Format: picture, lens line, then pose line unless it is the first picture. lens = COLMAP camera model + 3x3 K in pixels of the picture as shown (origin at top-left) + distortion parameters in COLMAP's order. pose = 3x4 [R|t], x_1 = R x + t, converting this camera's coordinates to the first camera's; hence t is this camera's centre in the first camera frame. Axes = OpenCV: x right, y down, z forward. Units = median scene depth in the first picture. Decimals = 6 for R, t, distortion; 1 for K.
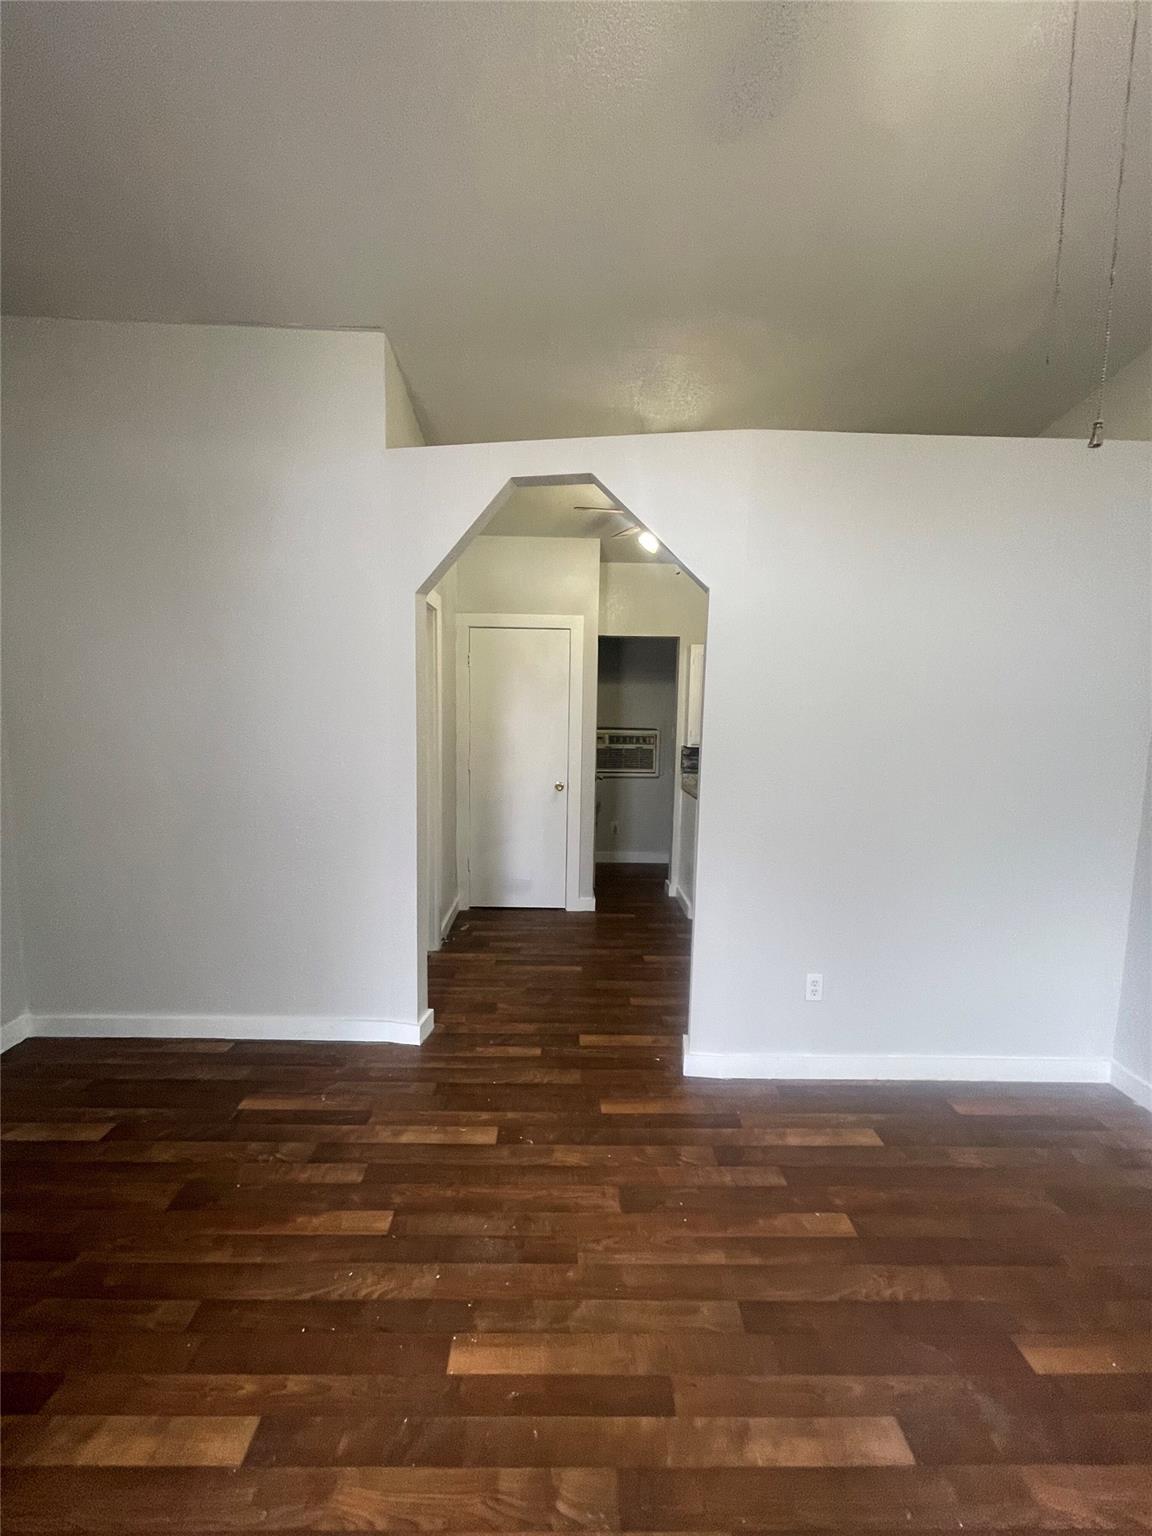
lens RADIAL K [[617.3, 0, 574.4], [0, 617.3, 767.0], [0, 0, 1]] dist [0.000122, 0.000238]
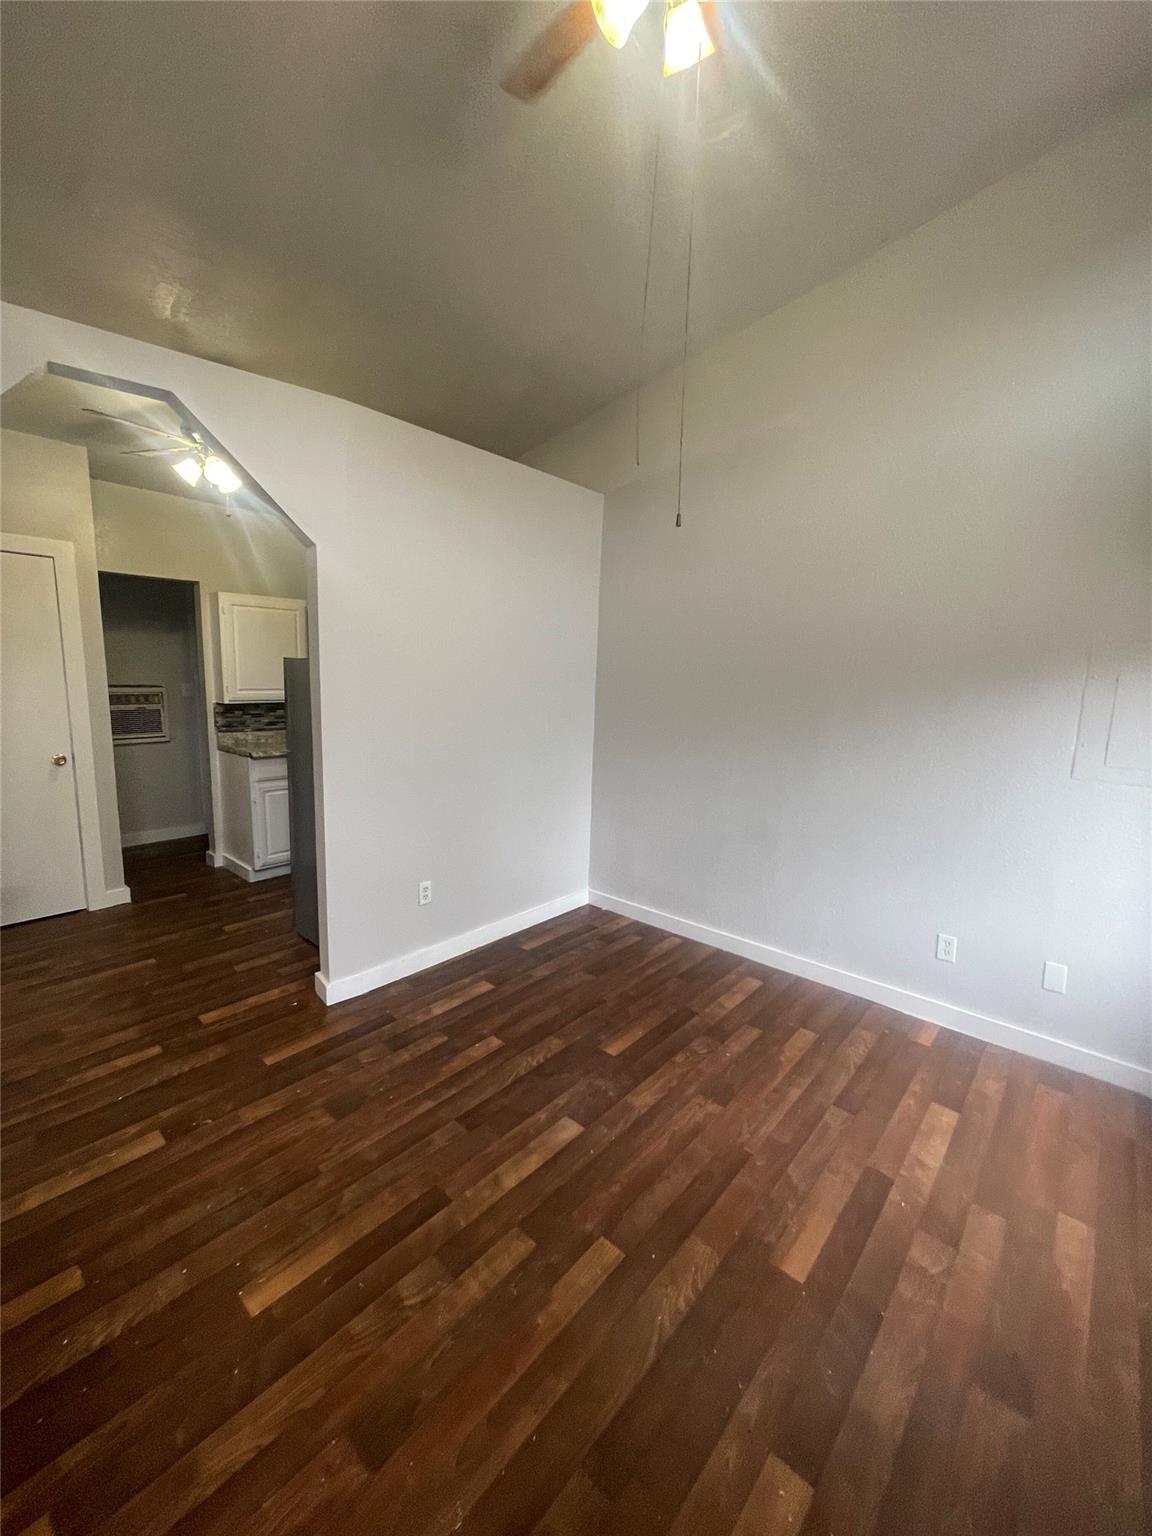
lens RADIAL K [[617.3, 0, 570.4], [0, 617.3, 766.4], [0, 0, 1]] dist [0.000122, 0.000238]
pose [[0.680156, -0.115102, 0.723975, -0.309414], [0.065176, 0.993180, 0.096671, 0.012304], [-0.730165, -0.018565, 0.683019, -0.037660]]
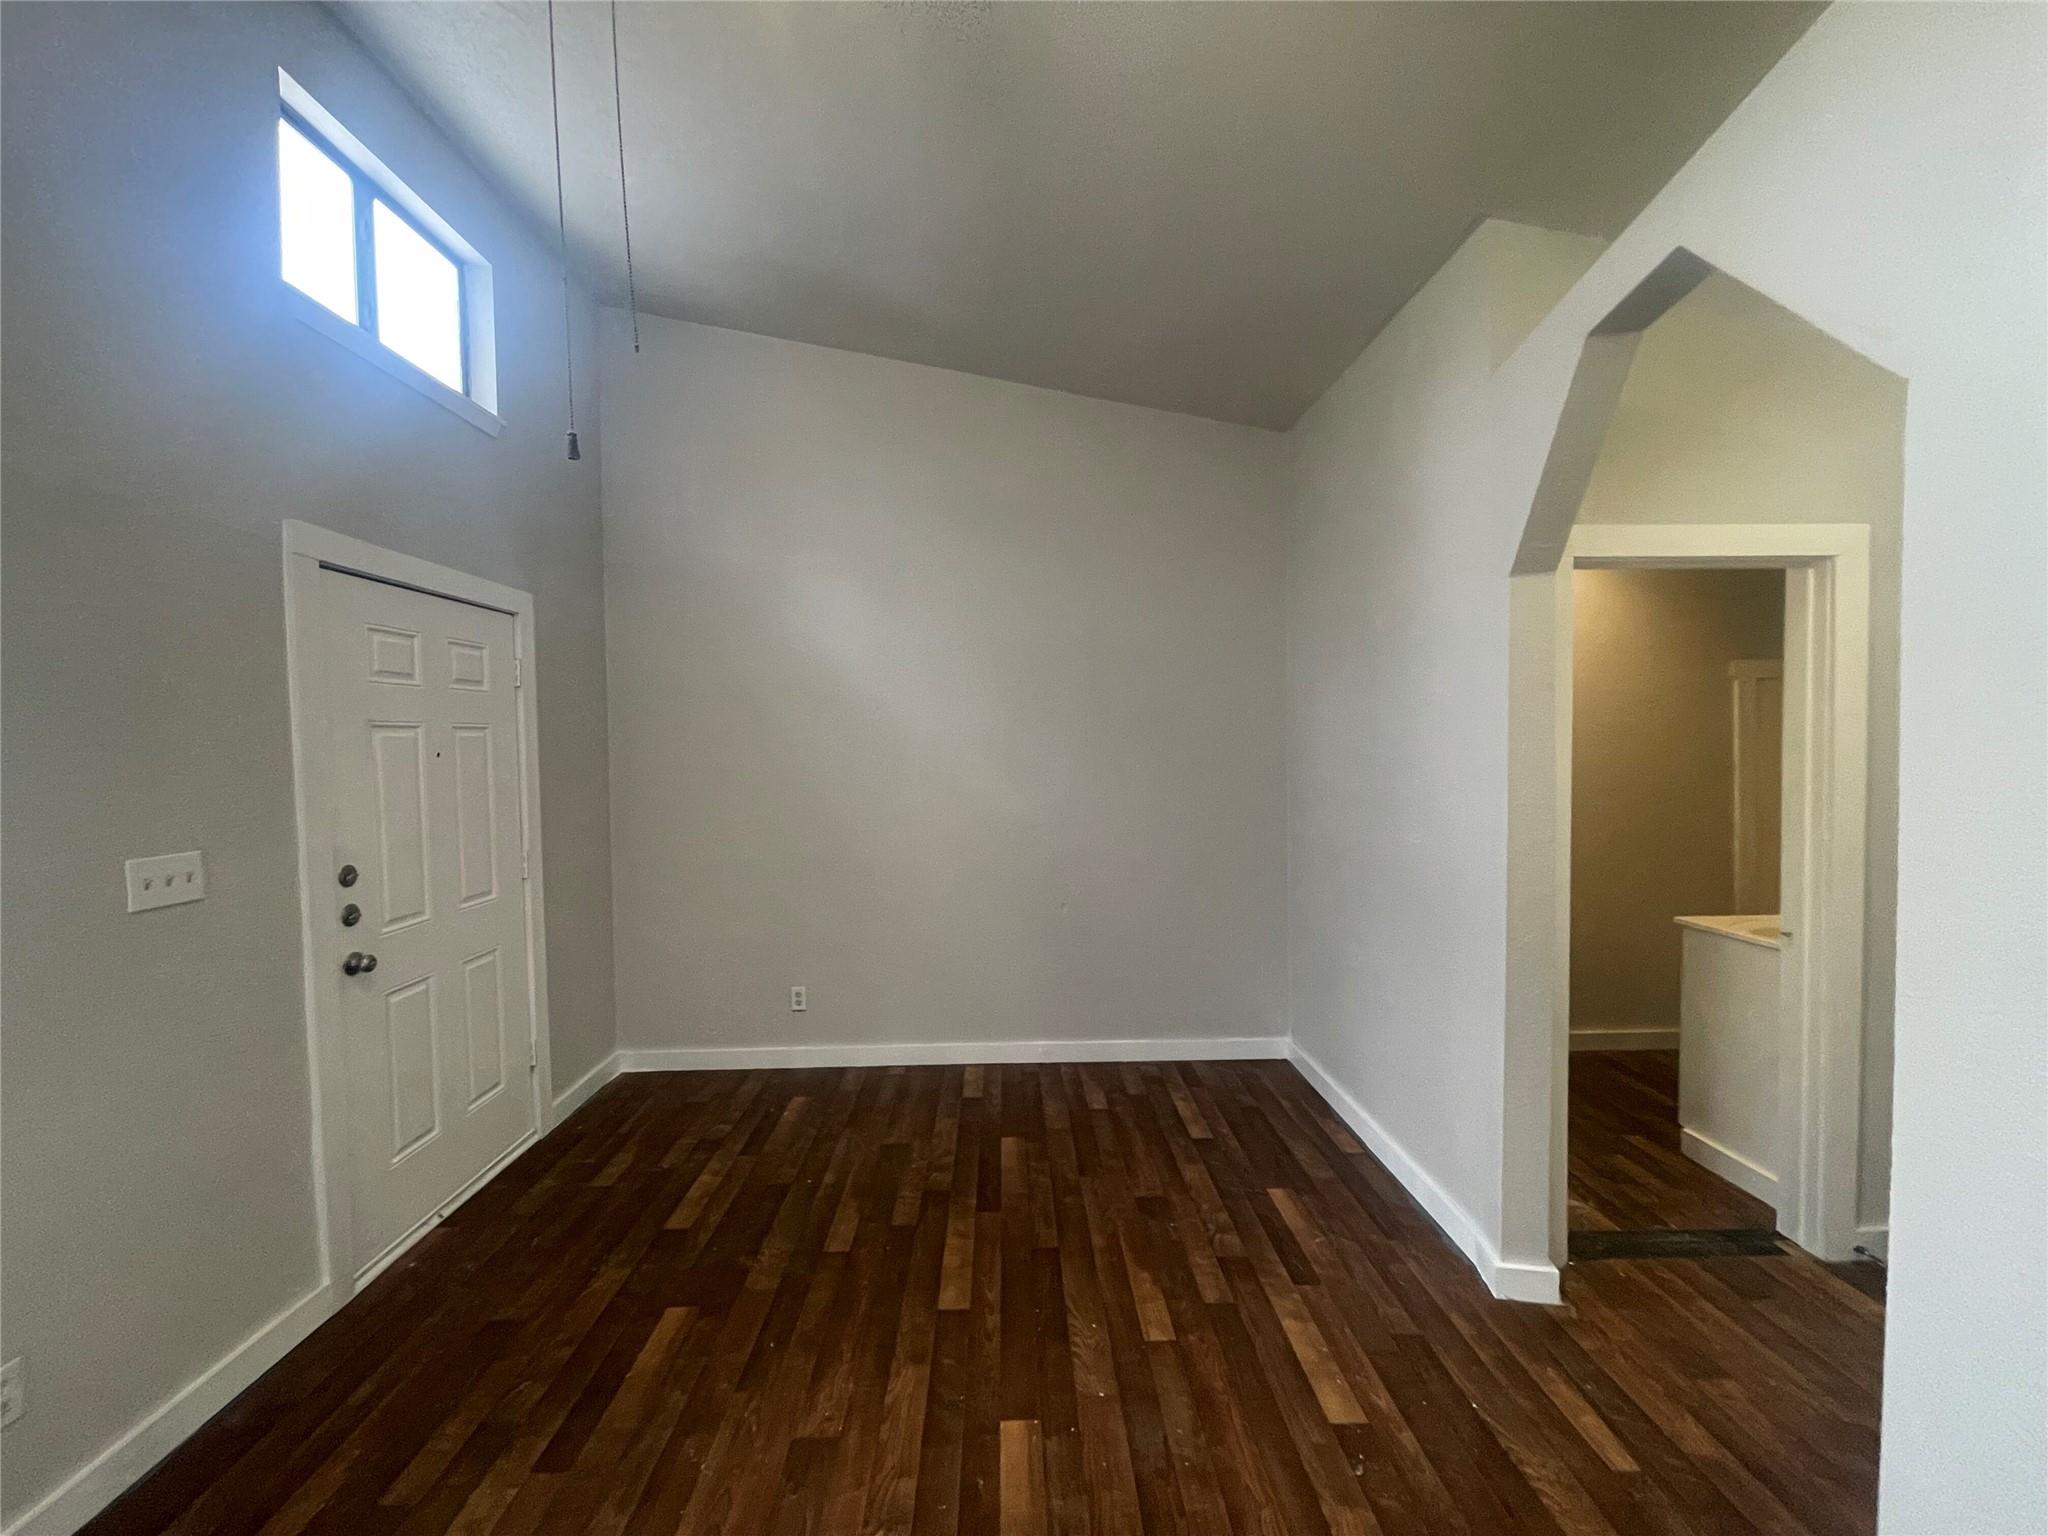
lens RADIAL K [[823.0, 0, 1021.8], [0, 823.0, 776.1], [0, 0, 1]] dist [0.000122, 0.000238]
pose [[0.001813, 0.010677, -0.999941, 0.711875], [-0.090882, 0.995807, 0.010468, -0.044443], [0.995860, 0.090858, 0.002776, 0.601361]]
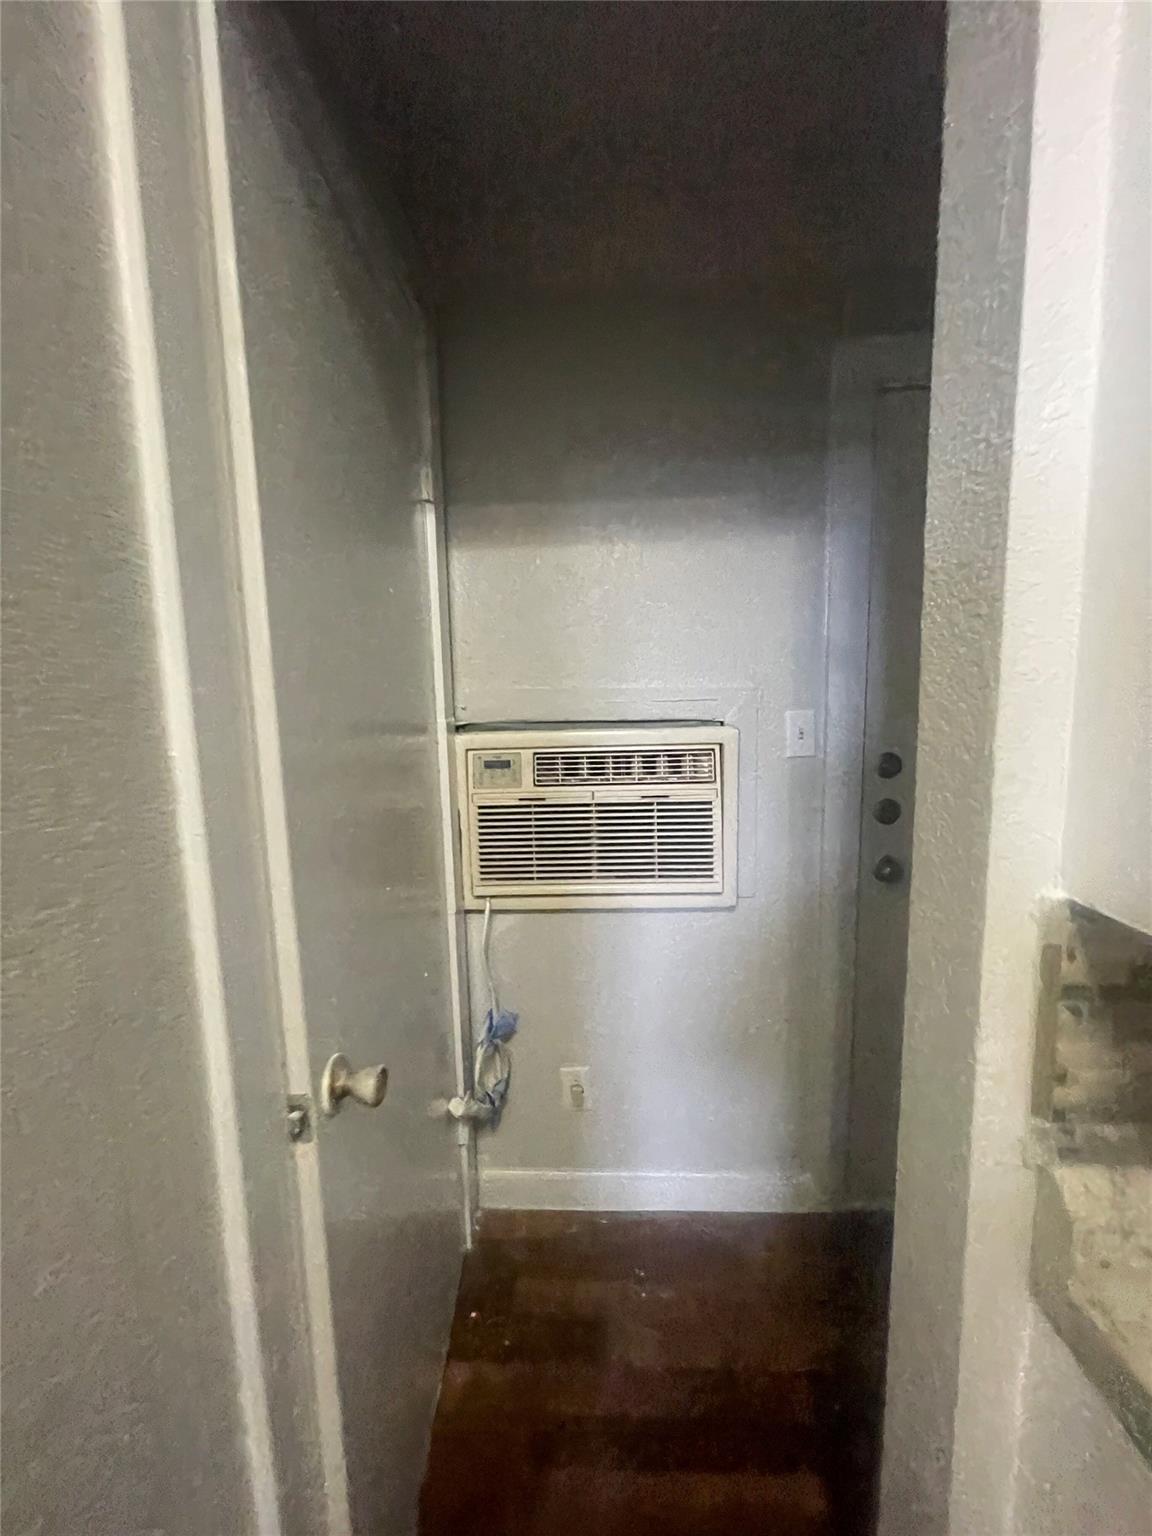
lens RADIAL K [[617.3, 0, 577.8], [0, 617.3, 768.4], [0, 0, 1]] dist [0.000122, 0.000238]
pose [[0.997810, -0.033750, -0.056881, 0.232805], [0.035301, 0.999025, 0.026499, -0.133791], [0.055931, -0.028449, 0.998029, 1.977288]]
